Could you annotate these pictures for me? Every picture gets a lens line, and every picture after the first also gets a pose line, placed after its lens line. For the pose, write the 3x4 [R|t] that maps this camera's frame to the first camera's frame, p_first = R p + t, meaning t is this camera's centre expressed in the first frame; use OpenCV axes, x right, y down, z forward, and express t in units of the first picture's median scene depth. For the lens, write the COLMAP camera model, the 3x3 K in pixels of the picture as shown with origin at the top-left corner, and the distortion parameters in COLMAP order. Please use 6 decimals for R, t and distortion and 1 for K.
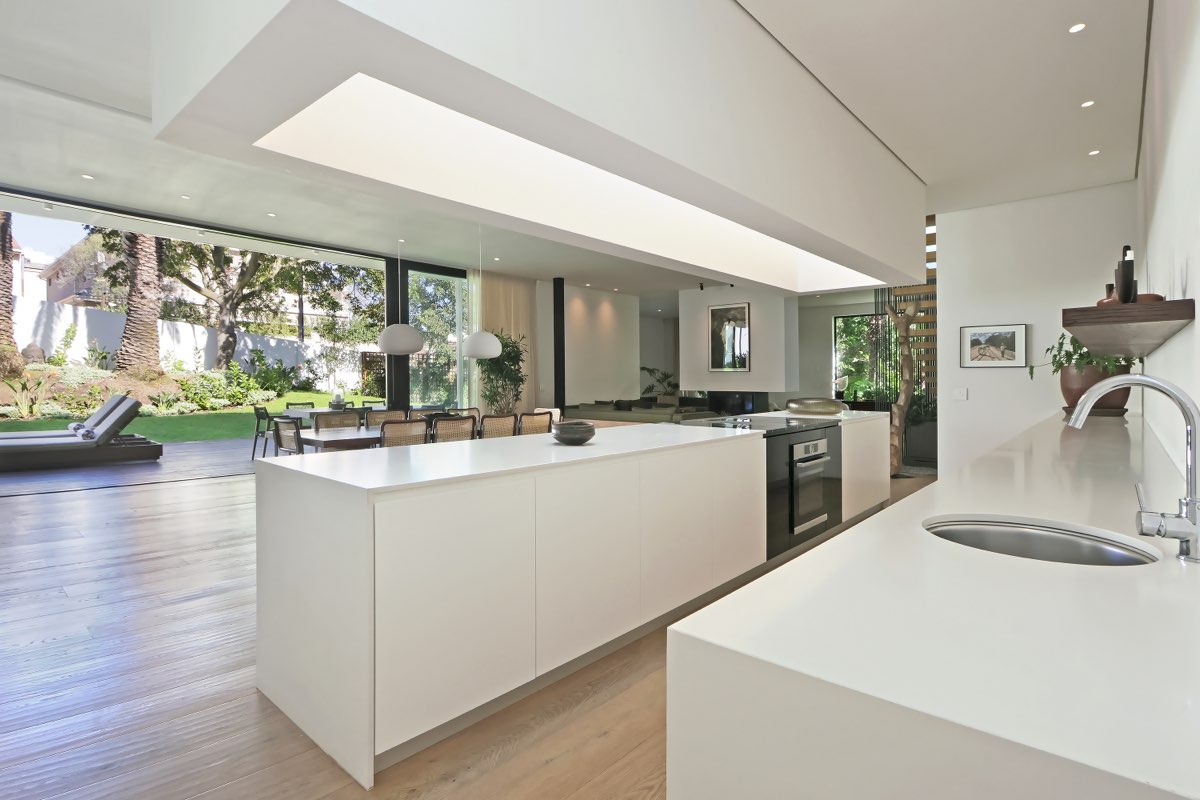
lens RADIAL K [[590.0, 0, 606.8], [0, 590.0, 393.6], [0, 0, 1]] dist [0.019506, 0.000136]
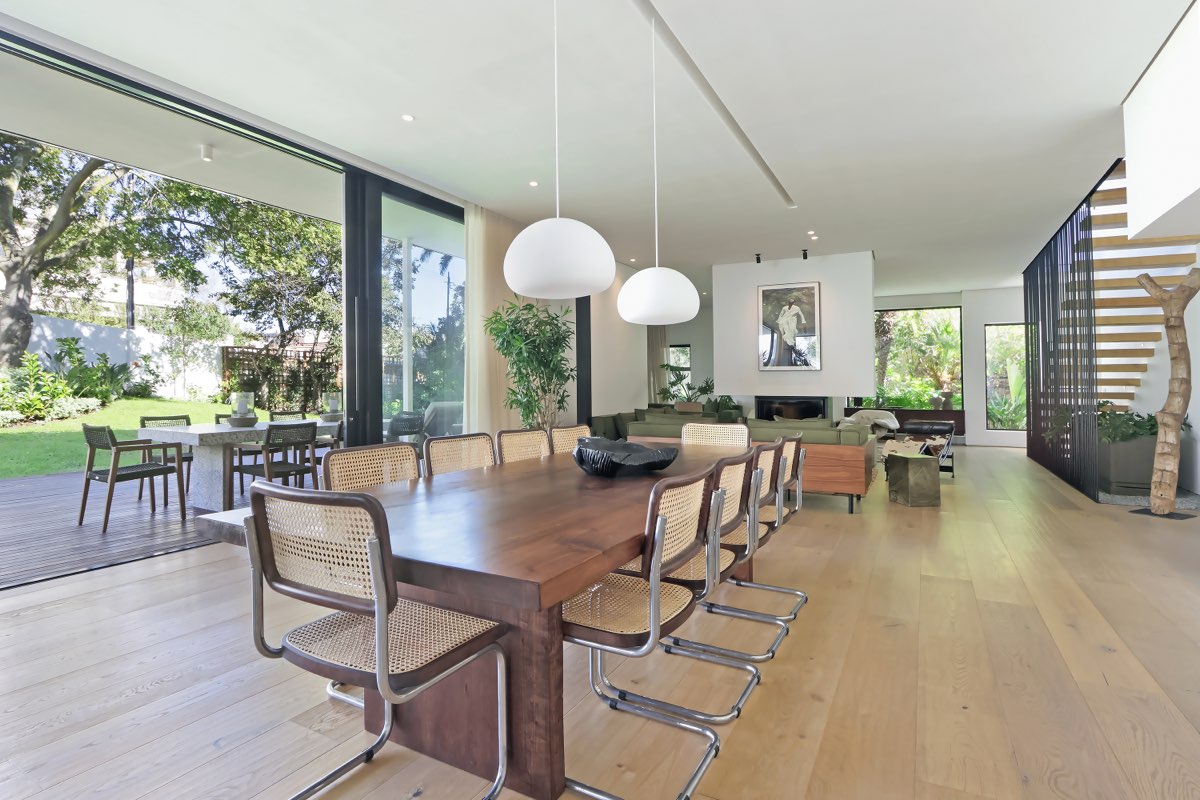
lens RADIAL K [[585.6, 0, 610.8], [0, 585.6, 394.0], [0, 0, 1]] dist [-0.001948, -0.003355]
pose [[0.972992, -0.003458, 0.230812, -0.126810], [0.005795, 0.999939, -0.009450, 0.000634], [-0.230766, 0.010532, 0.972952, 0.189691]]
